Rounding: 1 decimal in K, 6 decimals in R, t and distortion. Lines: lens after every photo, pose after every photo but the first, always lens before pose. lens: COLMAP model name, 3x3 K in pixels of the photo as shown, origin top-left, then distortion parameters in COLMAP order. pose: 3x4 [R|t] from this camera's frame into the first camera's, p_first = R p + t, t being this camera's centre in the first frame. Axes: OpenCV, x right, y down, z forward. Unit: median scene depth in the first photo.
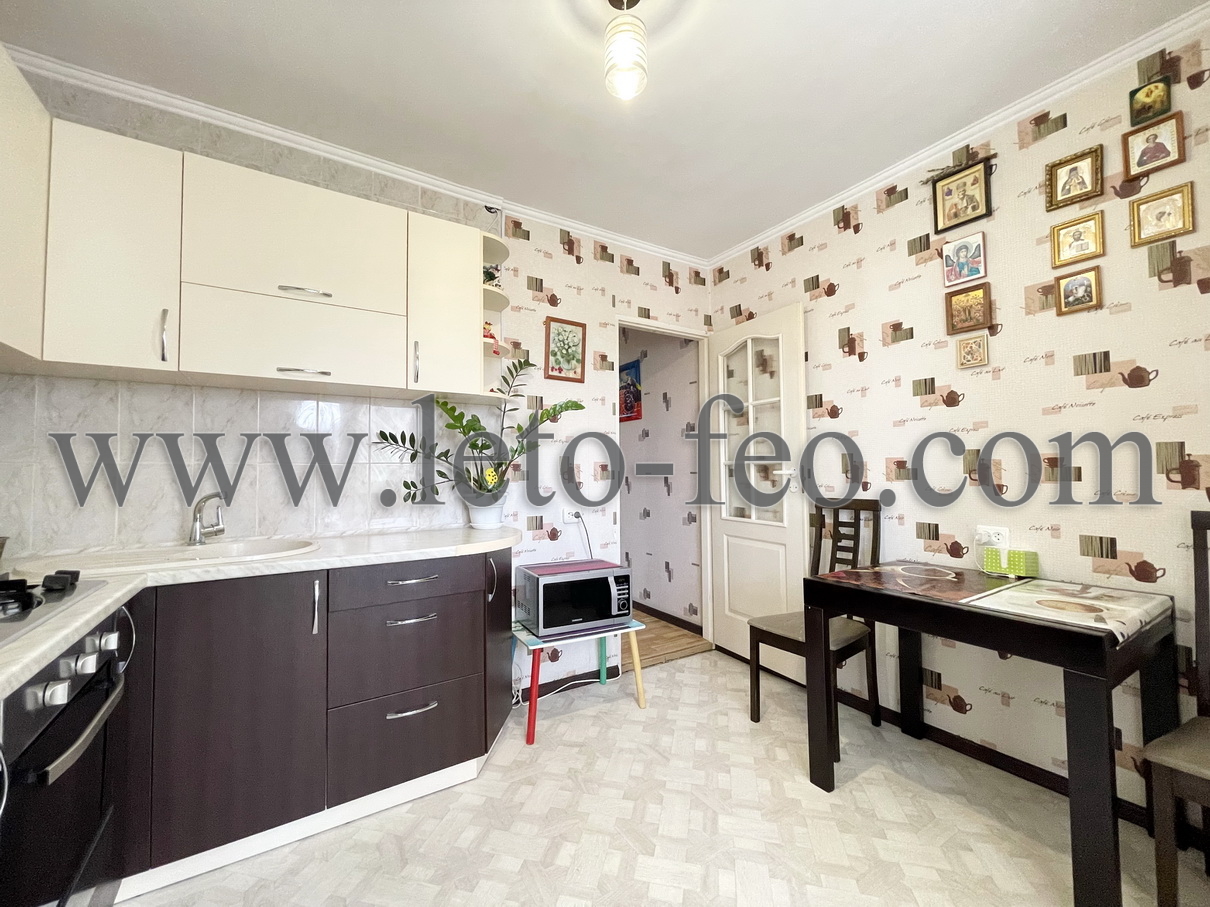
lens RADIAL K [[488.6, 0, 599.7], [0, 488.6, 454.0], [0, 0, 1]] dist [-0.001334, -0.000935]
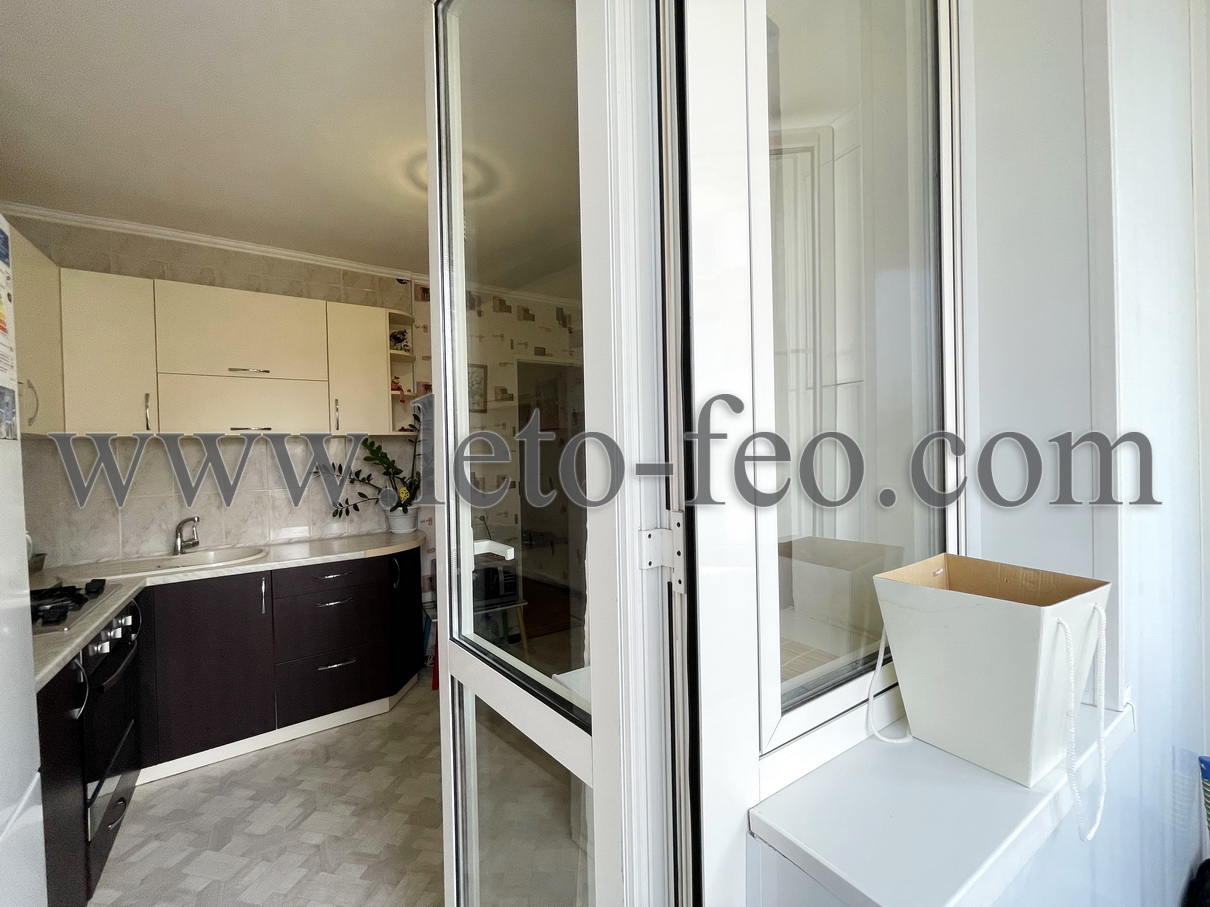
lens RADIAL K [[488.6, 0, 599.7], [0, 488.6, 454.0], [0, 0, 1]] dist [-0.001334, -0.000935]
pose [[0.999665, -0.018279, 0.018298, 0.304474], [0.017432, 0.998816, 0.045427, -0.119977], [-0.019107, -0.045093, 0.998800, -0.345768]]
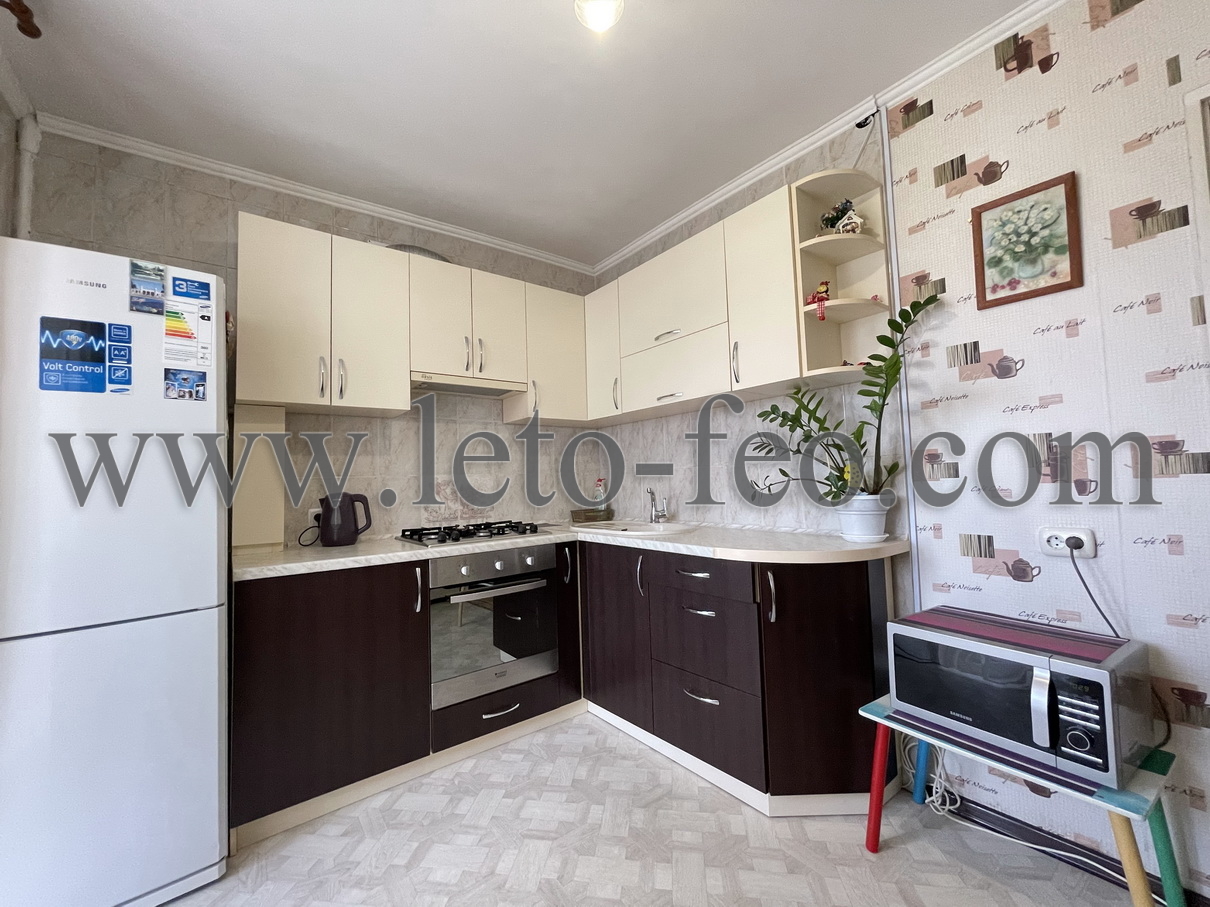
lens RADIAL K [[488.6, 0, 599.7], [0, 488.6, 454.0], [0, 0, 1]] dist [-0.001334, -0.000935]
pose [[0.083953, -0.053764, -0.995018, 0.554576], [0.067459, 0.996559, -0.048155, 0.027558], [0.994184, -0.063080, 0.087291, 0.577288]]
